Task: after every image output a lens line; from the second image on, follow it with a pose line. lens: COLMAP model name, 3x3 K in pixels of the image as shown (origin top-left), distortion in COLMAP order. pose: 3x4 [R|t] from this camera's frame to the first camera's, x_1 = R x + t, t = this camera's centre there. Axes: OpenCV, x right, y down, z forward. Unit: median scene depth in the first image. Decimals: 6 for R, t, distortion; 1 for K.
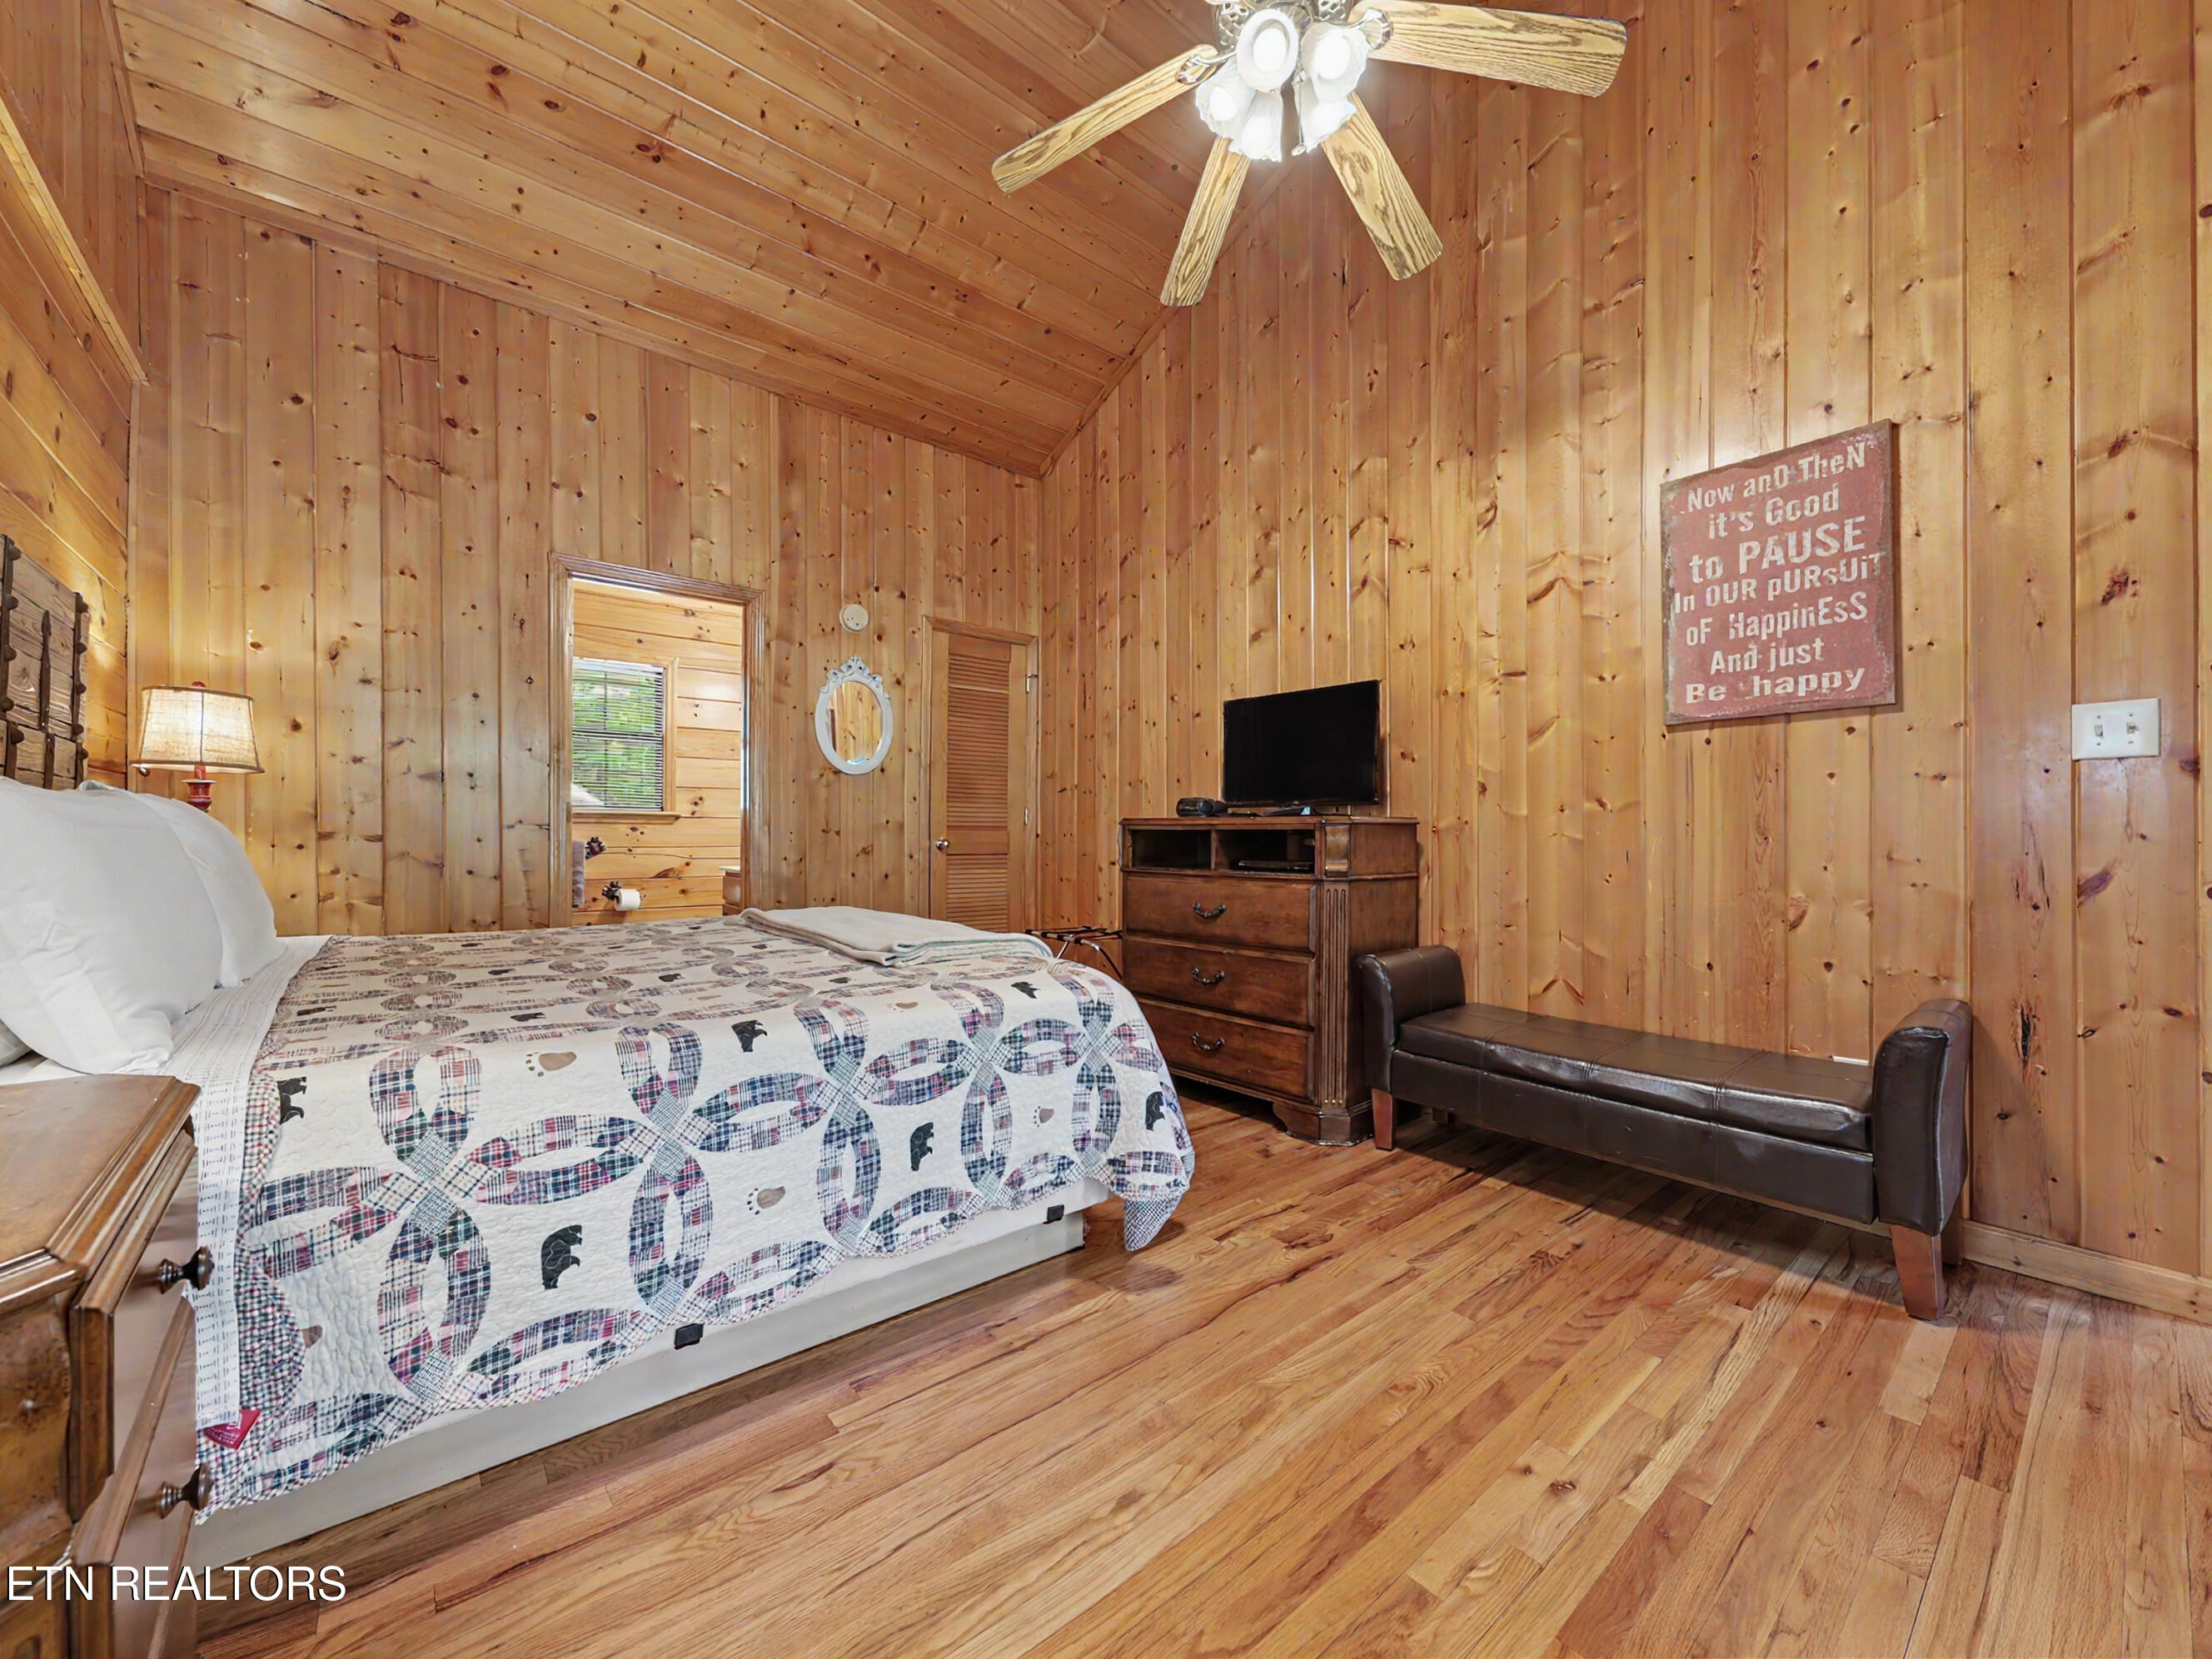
lens RADIAL K [[881.8, 0, 1106.0], [0, 881.8, 829.5], [0, 0, 1]] dist [-0.012986, 0.024284]
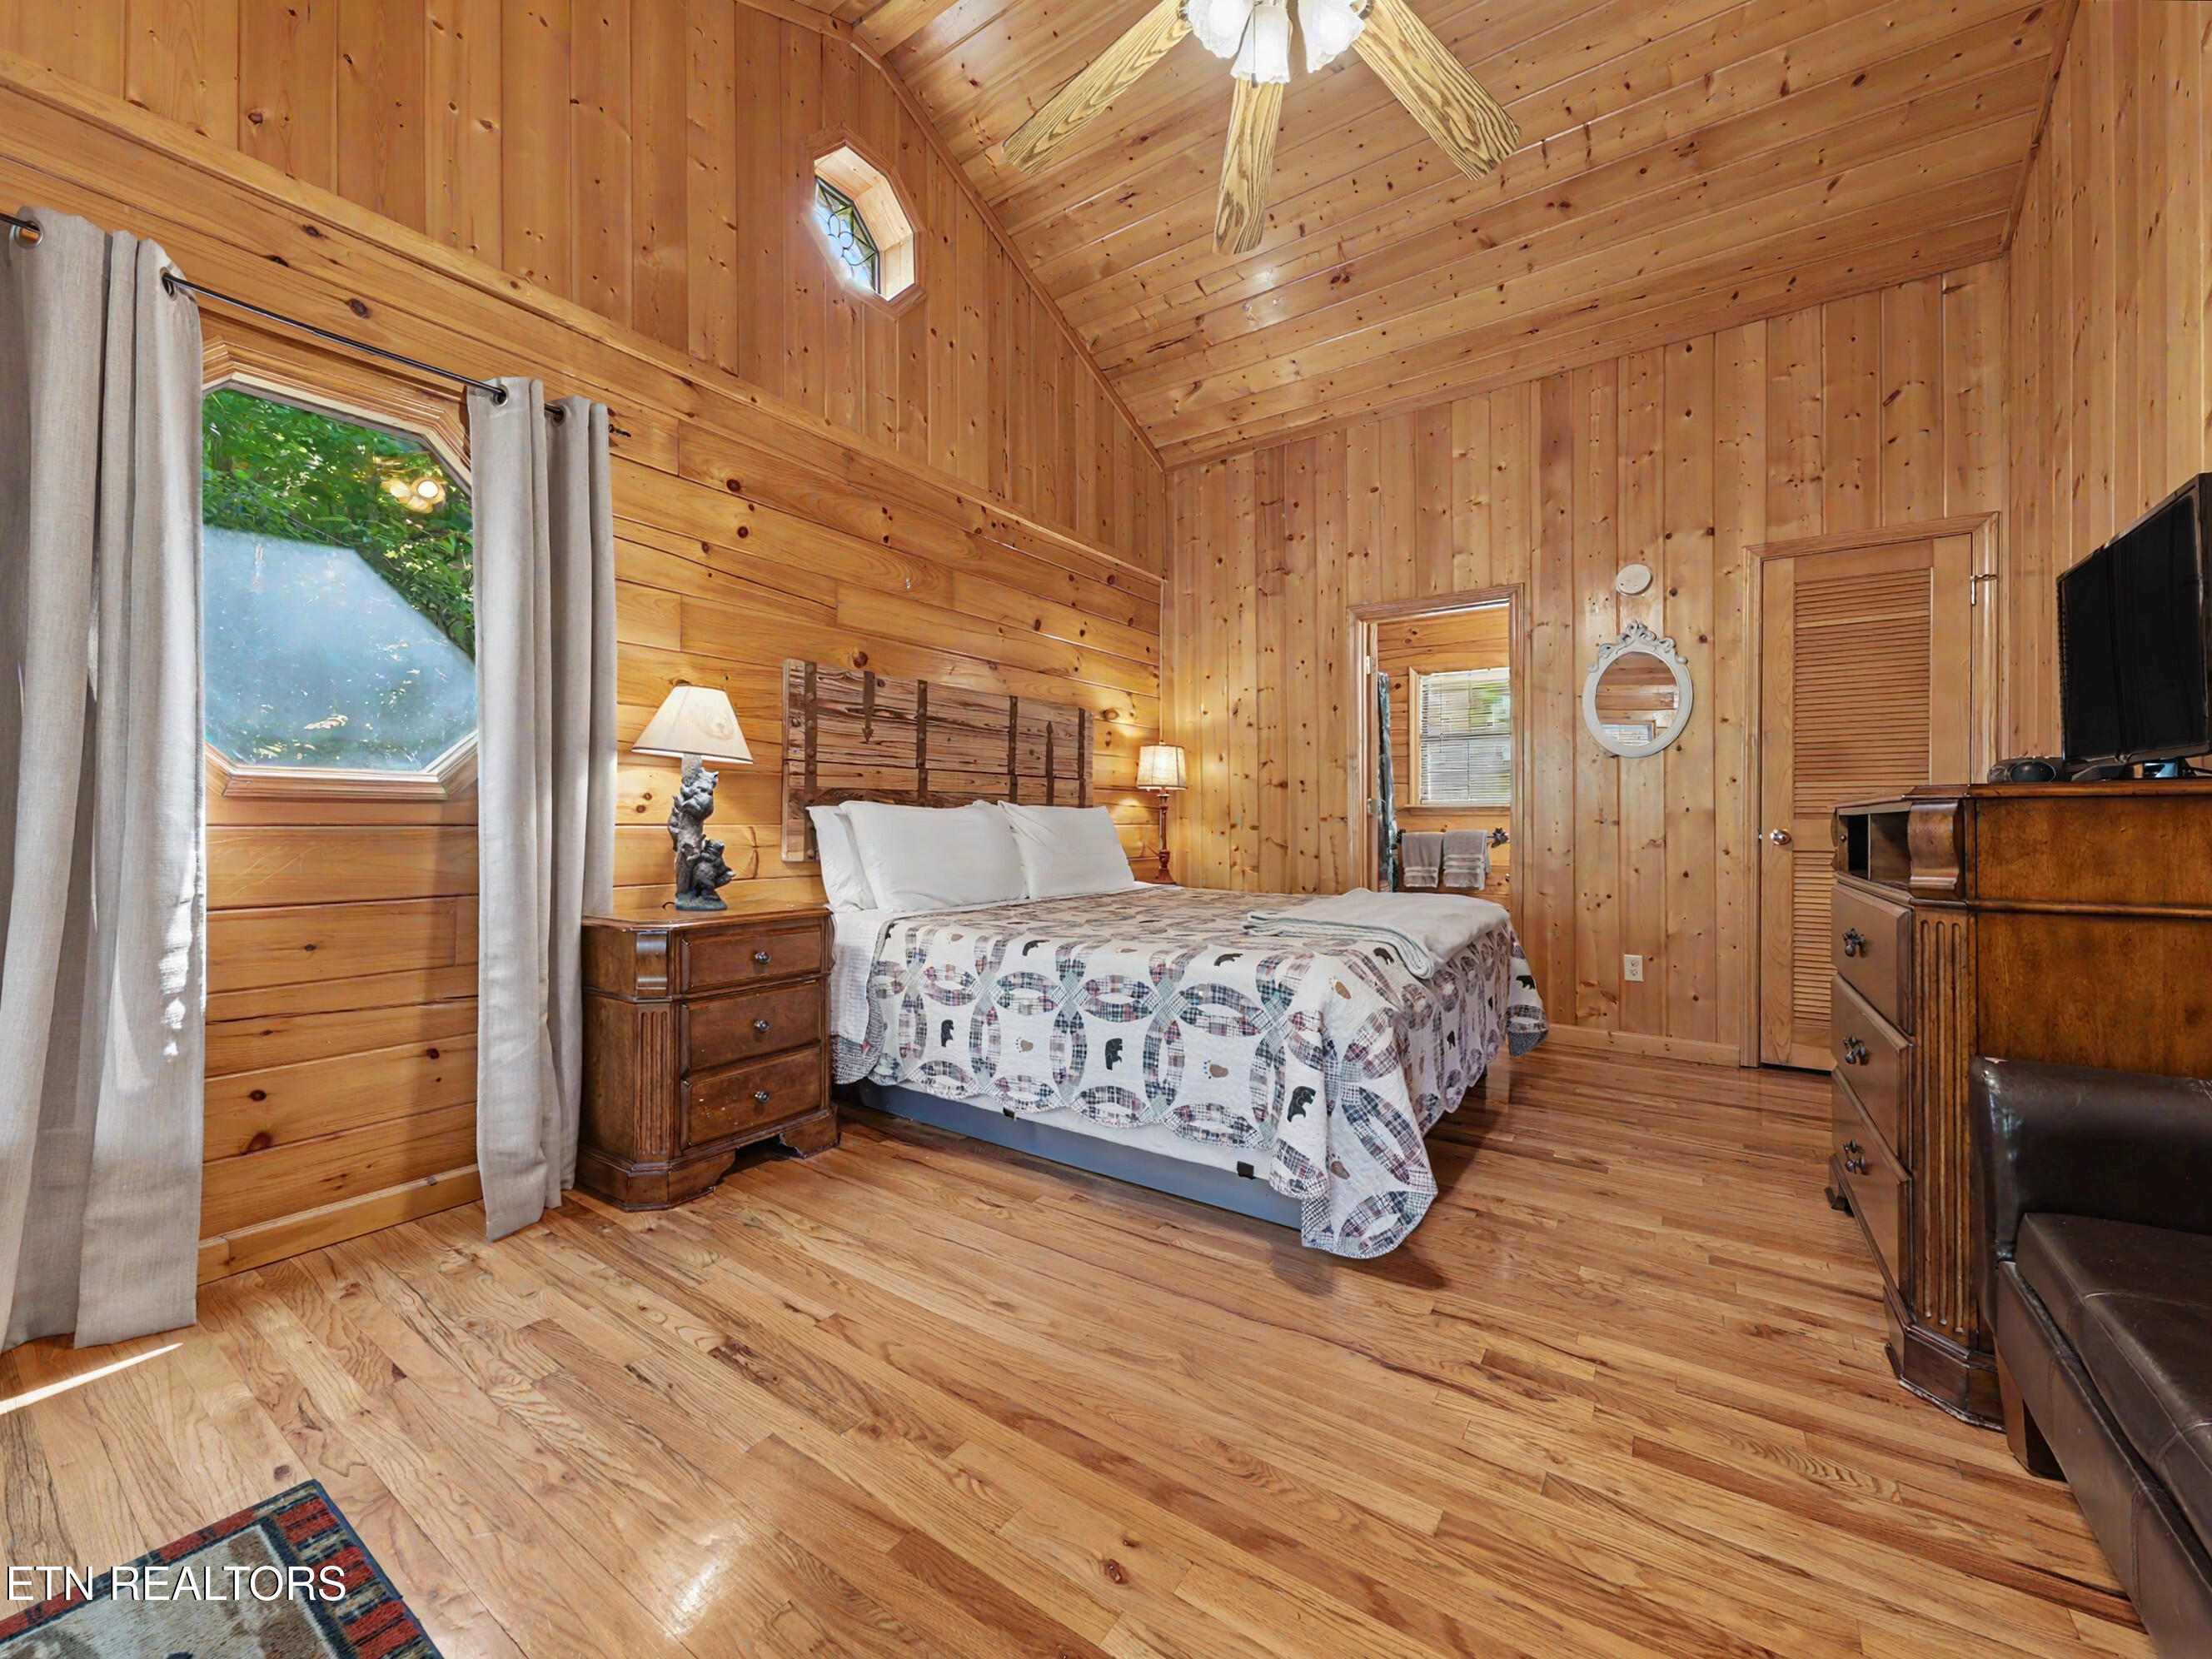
lens RADIAL K [[891.1, 0, 1099.0], [0, 891.1, 827.4], [0, 0, 1]] dist [0.003649, 0.000478]
pose [[0.261681, 0.001568, -0.965153, 1.106933], [0.005007, 0.999983, 0.002982, 0.006832], [0.965141, -0.005613, 0.261669, 0.618450]]
